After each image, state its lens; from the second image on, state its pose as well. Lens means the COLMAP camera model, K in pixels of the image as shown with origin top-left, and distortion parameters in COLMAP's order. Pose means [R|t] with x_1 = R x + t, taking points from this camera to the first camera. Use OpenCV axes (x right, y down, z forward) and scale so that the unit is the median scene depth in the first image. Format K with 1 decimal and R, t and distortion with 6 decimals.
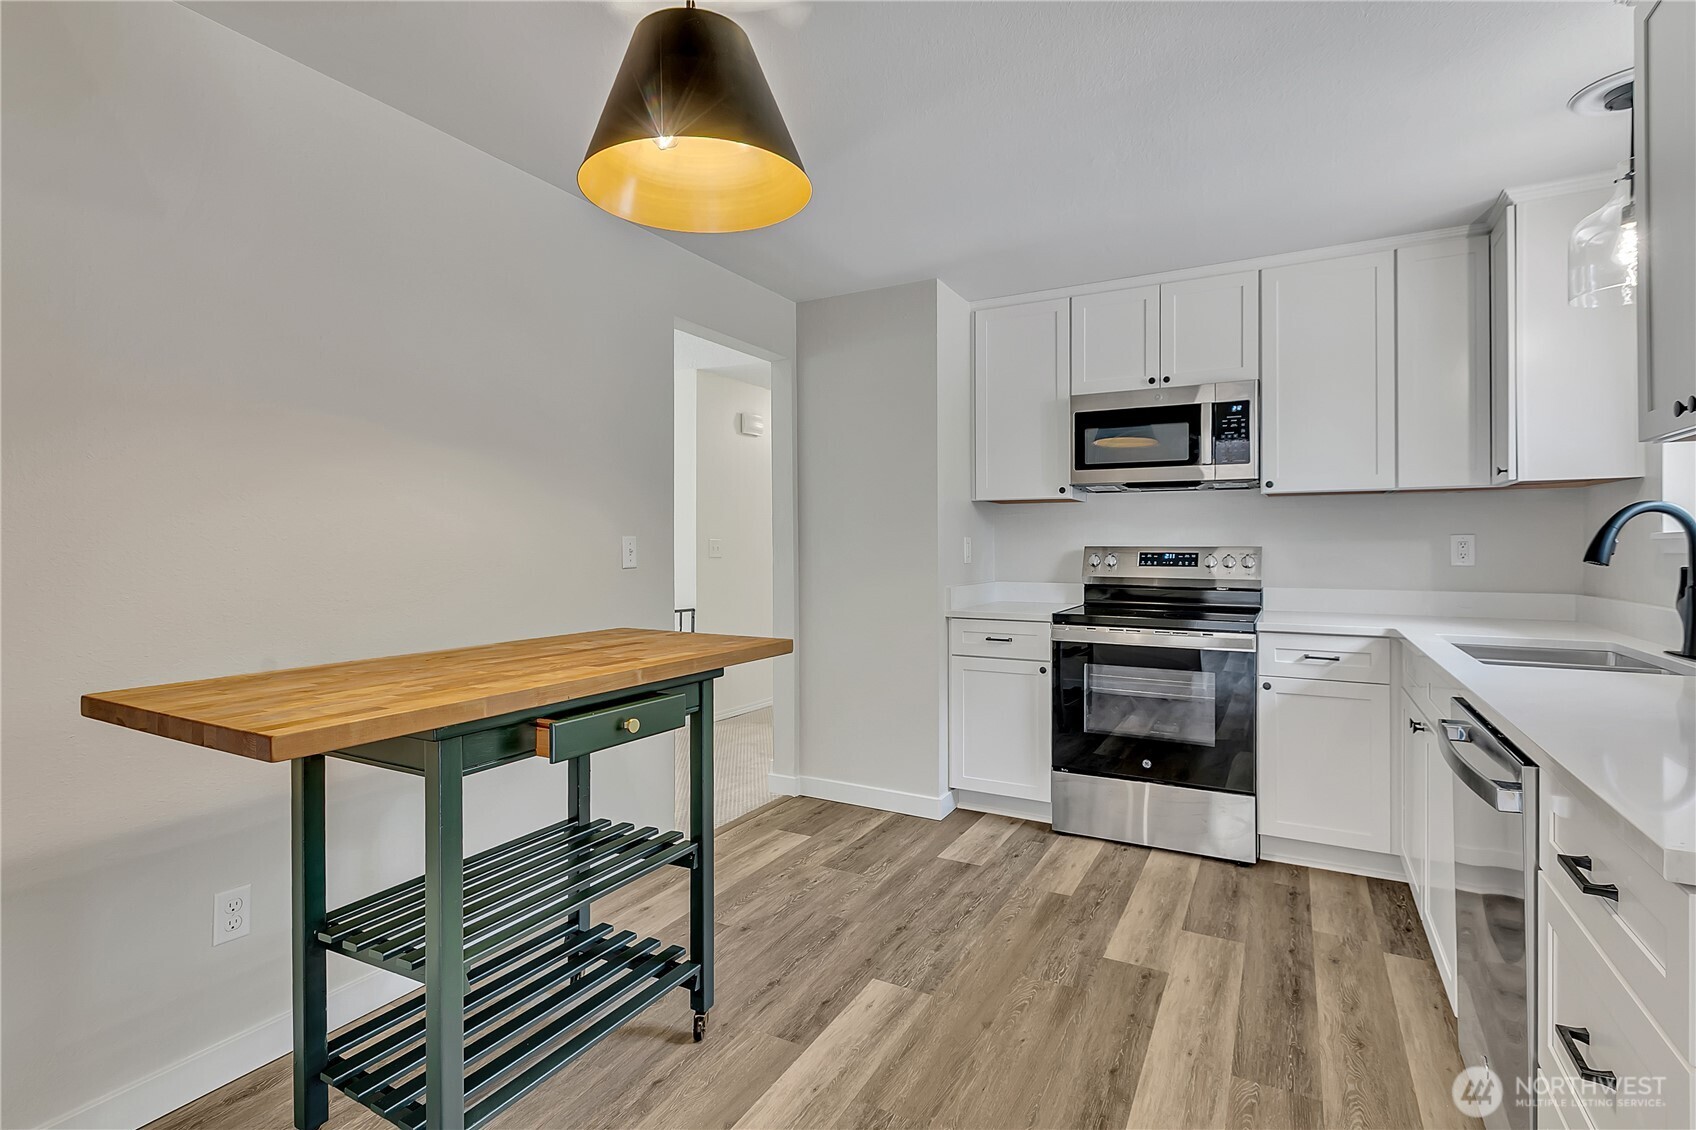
lens RADIAL K [[783.5, 0, 842.2], [0, 783.5, 547.5], [0, 0, 1]] dist [-0.001116, -0.000841]
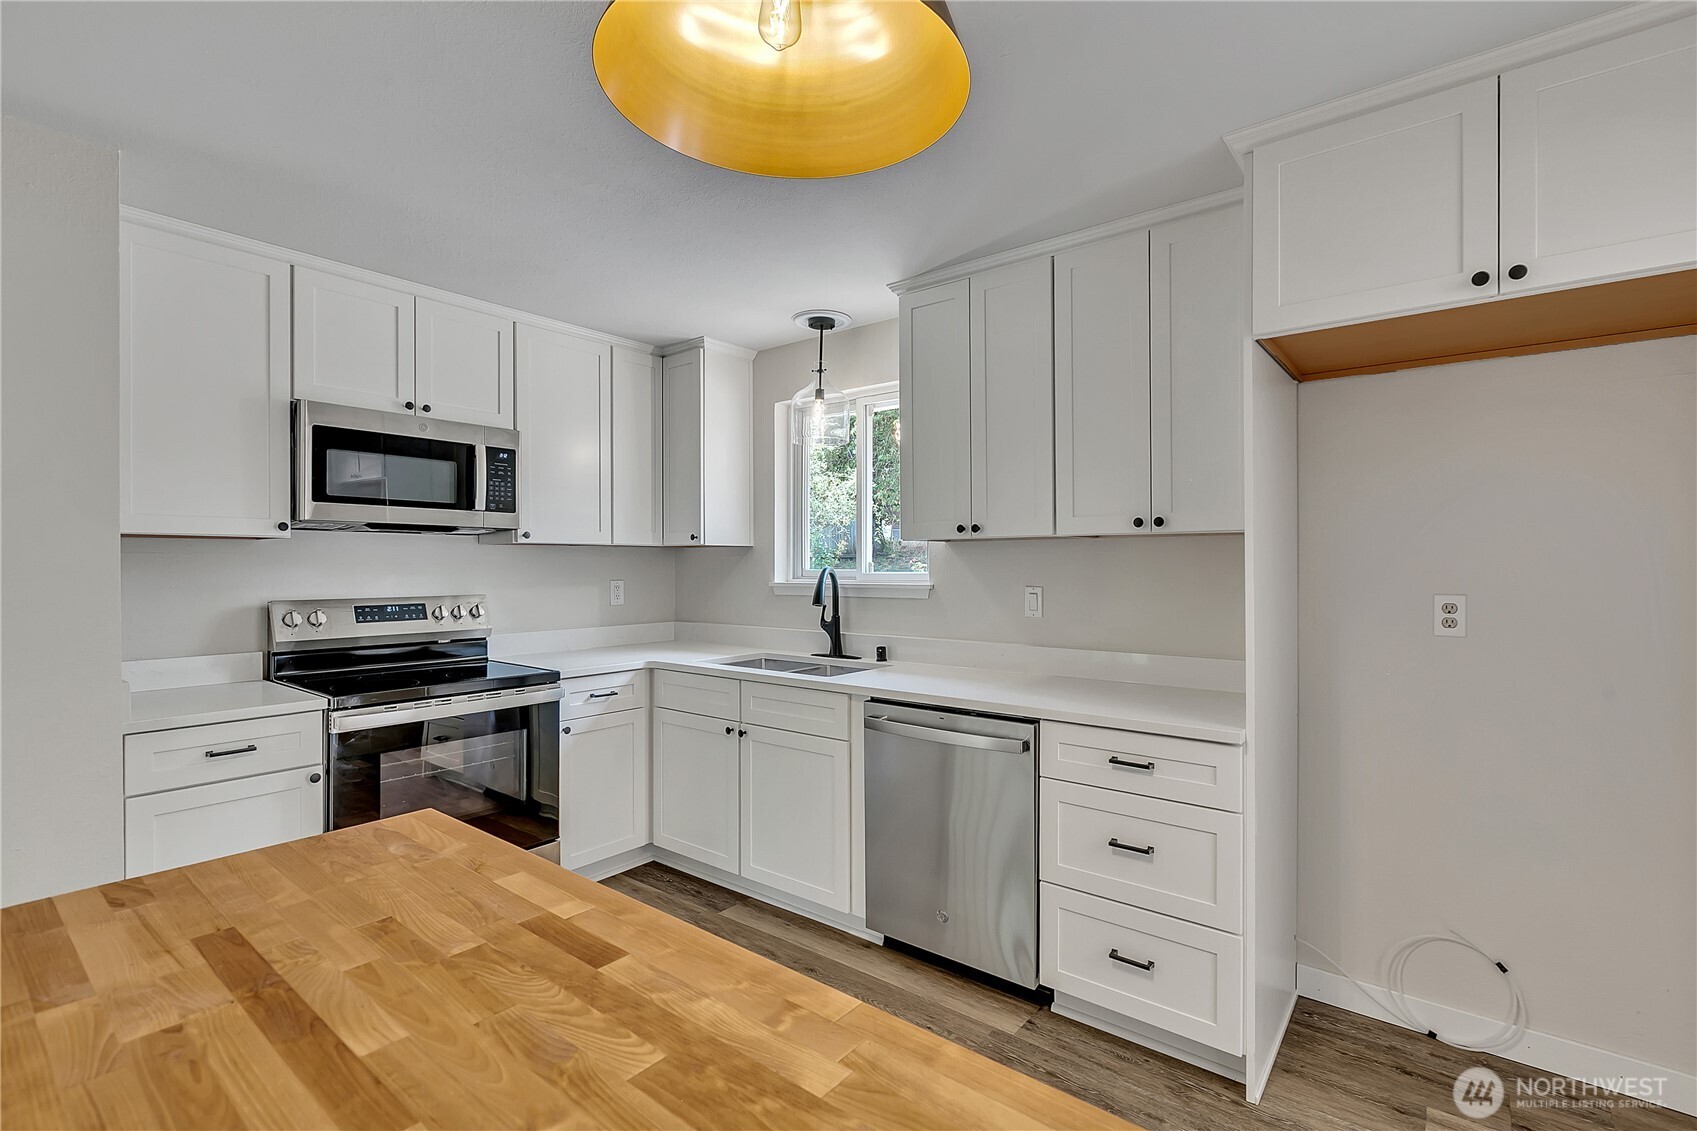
lens RADIAL K [[783.9, 0, 856.3], [0, 783.9, 559.6], [0, 0, 1]] dist [-0.001116, -0.000841]
pose [[0.159392, 0.005878, 0.987198, -0.377154], [0.004546, 0.999967, -0.006688, -0.037470], [-0.987205, 0.005554, 0.159360, 0.389820]]
